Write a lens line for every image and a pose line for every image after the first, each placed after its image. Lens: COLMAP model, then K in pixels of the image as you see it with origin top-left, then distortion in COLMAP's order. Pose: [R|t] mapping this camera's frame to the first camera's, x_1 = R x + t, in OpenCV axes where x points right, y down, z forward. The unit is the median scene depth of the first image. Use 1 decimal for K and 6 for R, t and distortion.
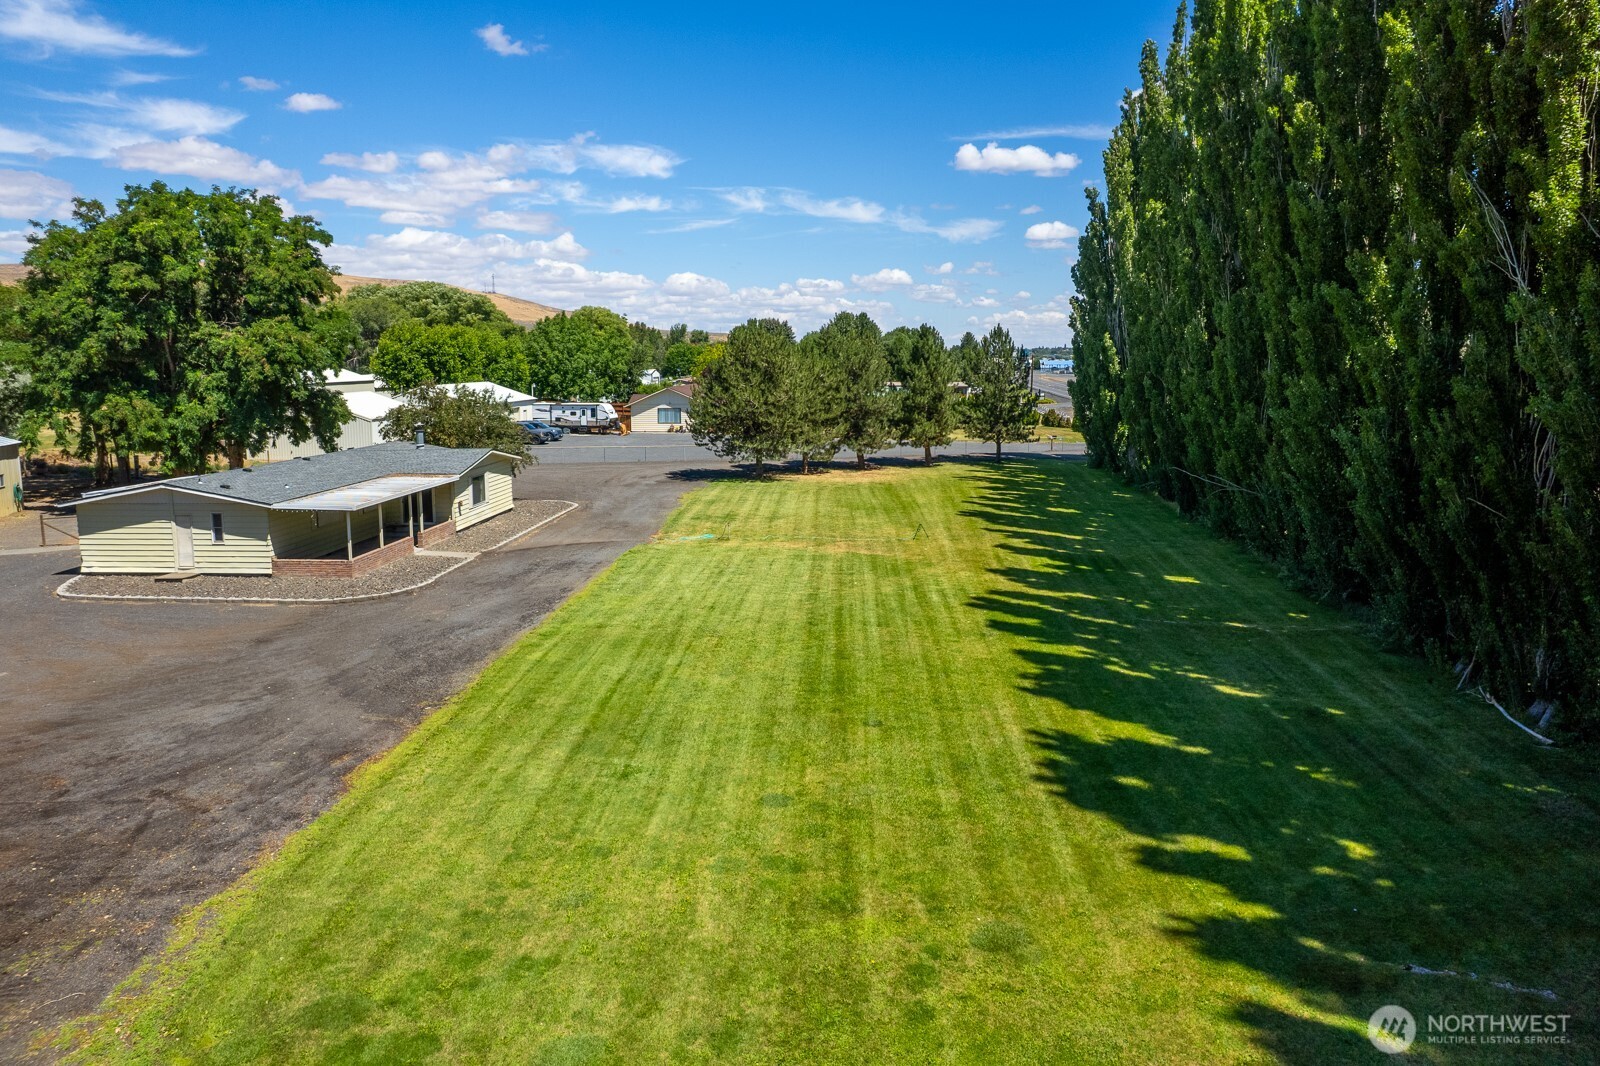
lens RADIAL K [[1163.7, 0, 871.4], [0, 1163.7, 526.1], [0, 0, 1]] dist [-0.081177, 0.071531]
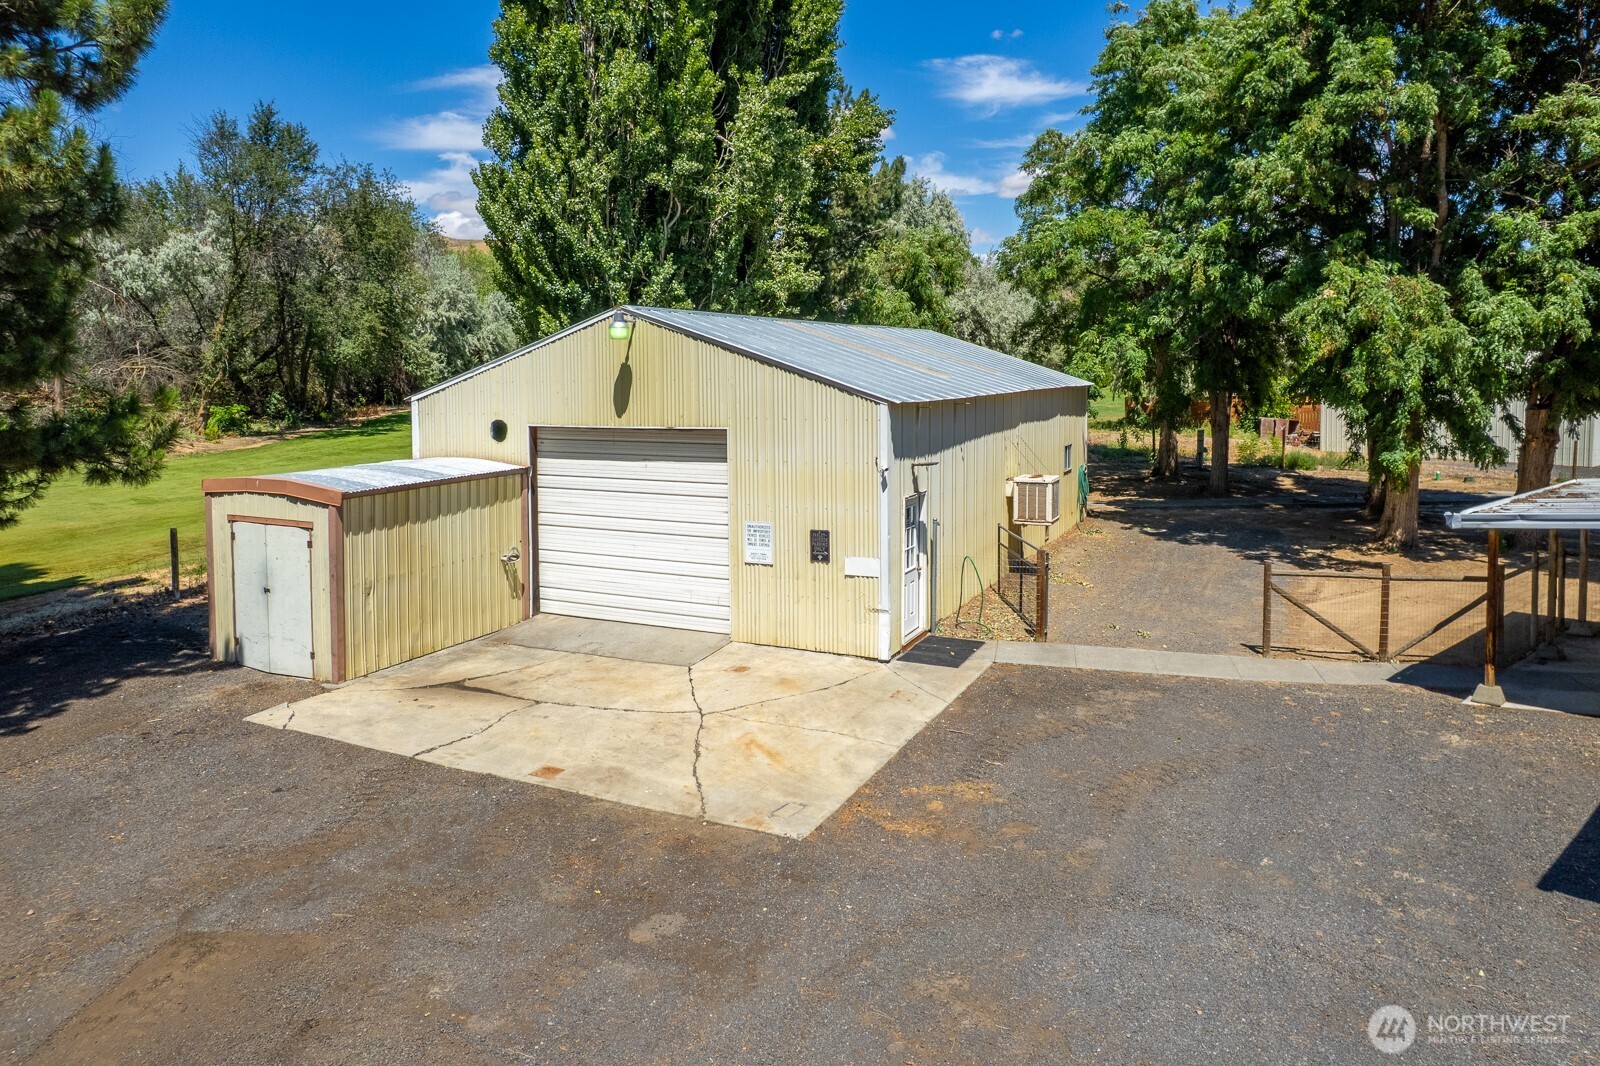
lens RADIAL K [[1105.4, 0, 800.0], [0, 1105.4, 533.0], [0, 0, 1]] dist [-0.065830, 0.070486]
pose [[0.749504, 0.082339, -0.656860, -0.539733], [-0.087456, 0.995854, 0.025042, -0.012713], [0.656198, 0.038677, 0.753597, 0.576152]]
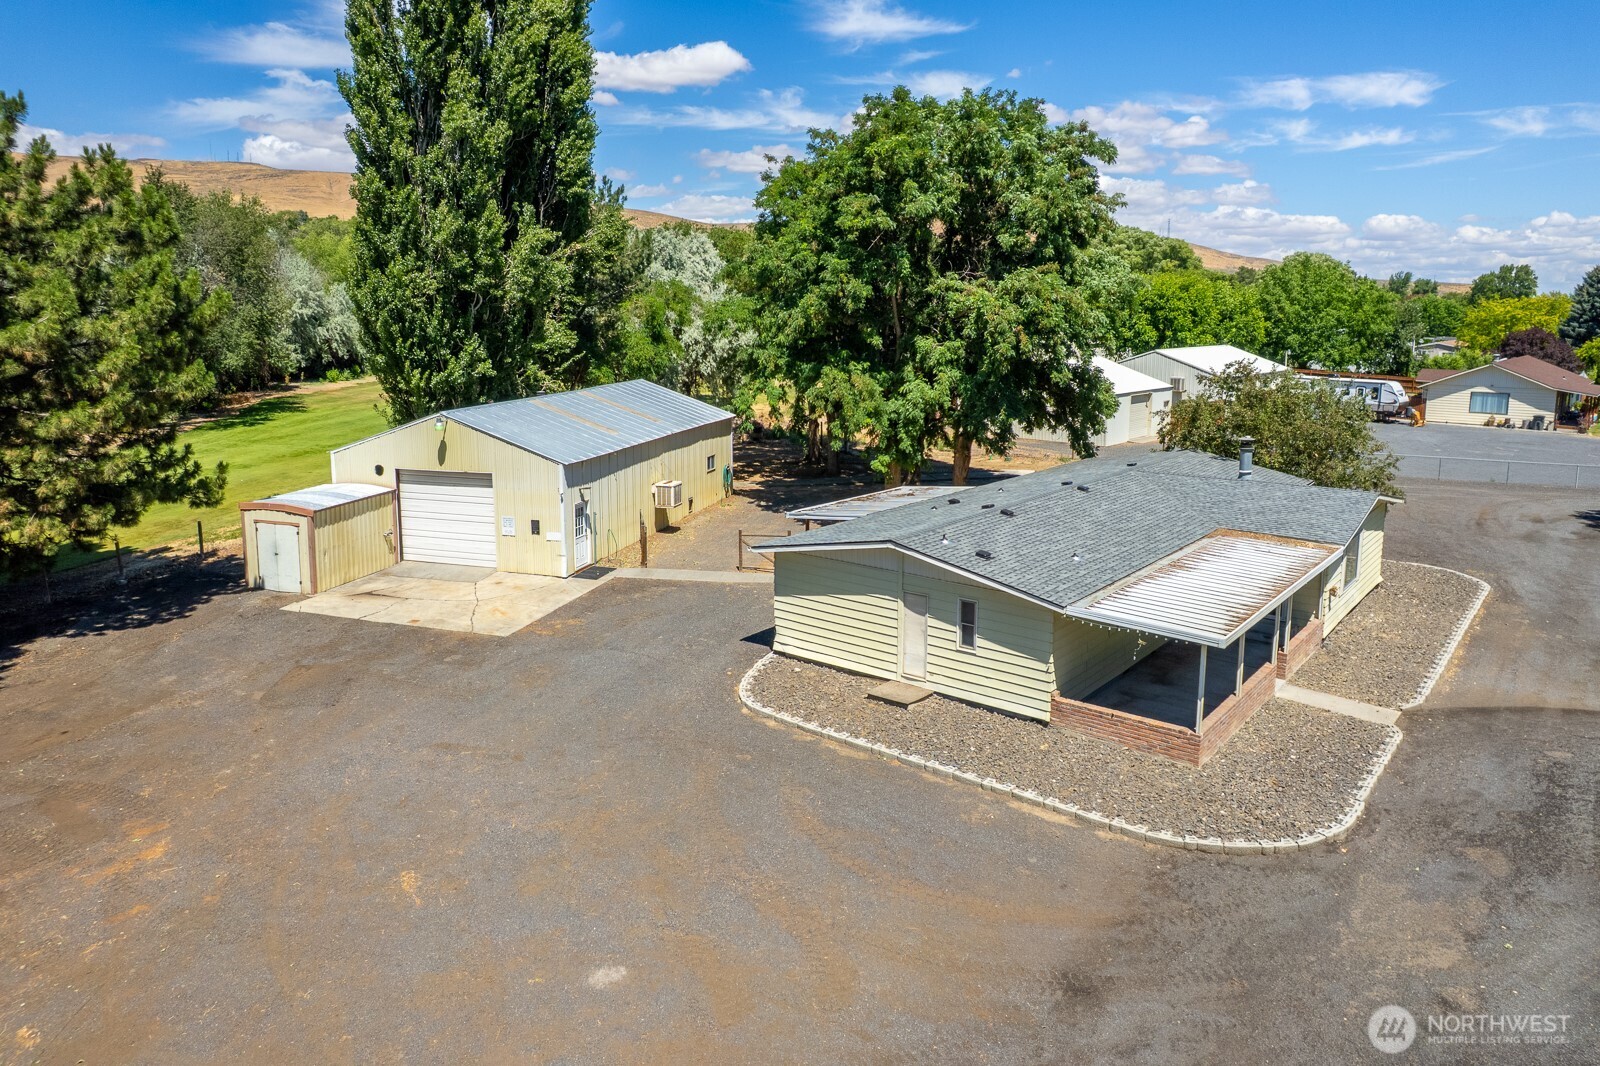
lens RADIAL K [[1163.7, 0, 871.4], [0, 1163.7, 526.1], [0, 0, 1]] dist [-0.081177, 0.071531]
pose [[0.854177, 0.101319, -0.510016, -0.224618], [-0.078264, 0.994710, 0.066531, -0.061804], [0.514059, -0.016913, 0.857588, 0.328547]]
